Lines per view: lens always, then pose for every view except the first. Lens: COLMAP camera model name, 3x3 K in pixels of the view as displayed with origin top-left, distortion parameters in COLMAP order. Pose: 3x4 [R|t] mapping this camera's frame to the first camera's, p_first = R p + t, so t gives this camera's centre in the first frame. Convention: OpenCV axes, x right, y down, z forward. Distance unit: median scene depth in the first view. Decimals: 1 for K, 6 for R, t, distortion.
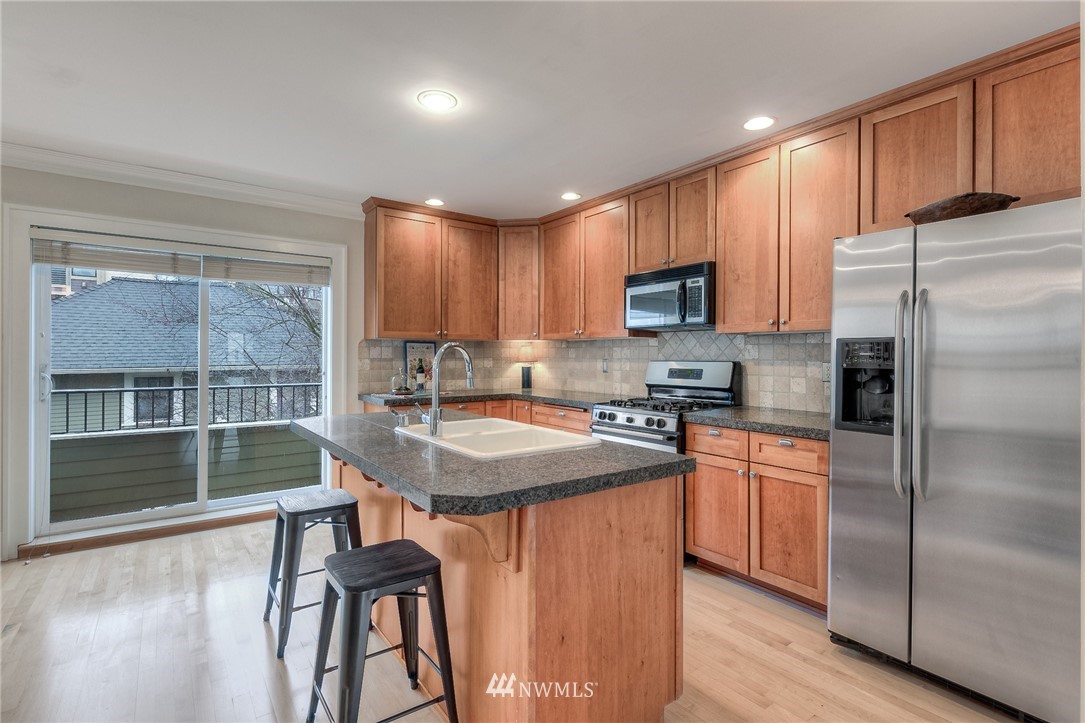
lens RADIAL K [[506.3, 0, 546.5], [0, 506.3, 356.5], [0, 0, 1]] dist [-0.000328, 0.000488]
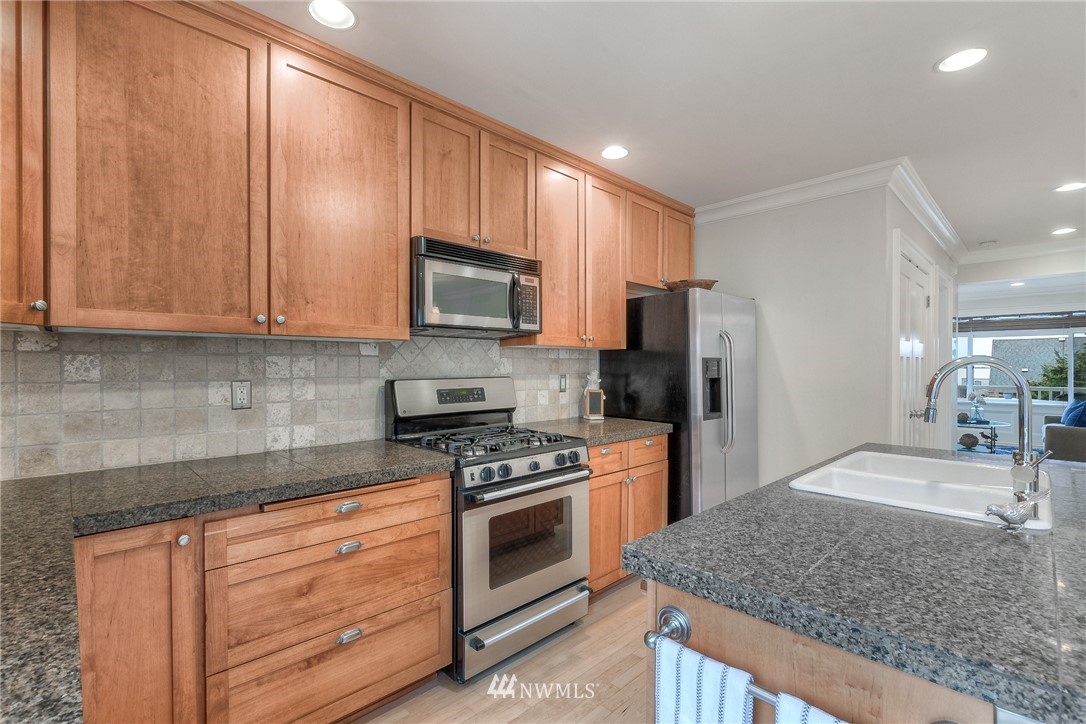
lens RADIAL K [[506.8, 0, 548.2], [0, 506.8, 367.5], [0, 0, 1]] dist [-0.000328, 0.000488]
pose [[-0.153806, -0.005716, 0.988085, -0.502724], [0.002866, 0.999976, 0.006231, -0.011414], [-0.988097, 0.003790, -0.153786, 1.059602]]
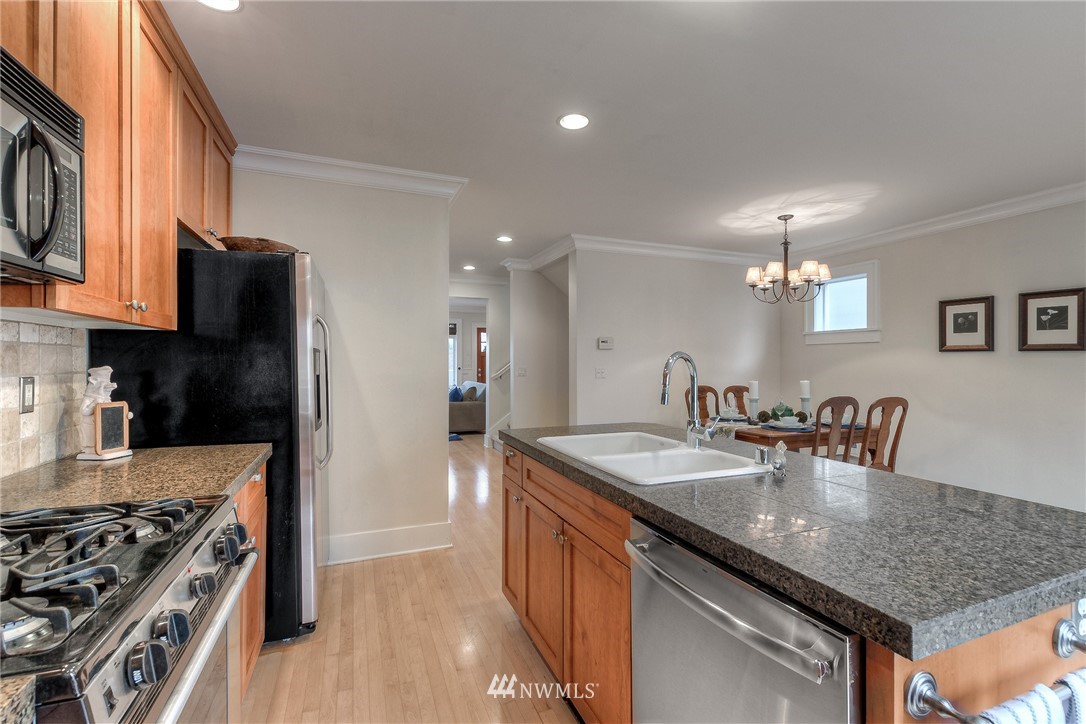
lens RADIAL K [[467.1, 0, 542.8], [0, 467.1, 359.0], [0, 0, 1]] dist [0.006537, -0.002594]
pose [[-0.973063, -0.004061, 0.230502, -0.058060], [-0.004123, 0.999991, 0.000212, -0.008973], [-0.230501, -0.000744, -0.973072, 1.202782]]
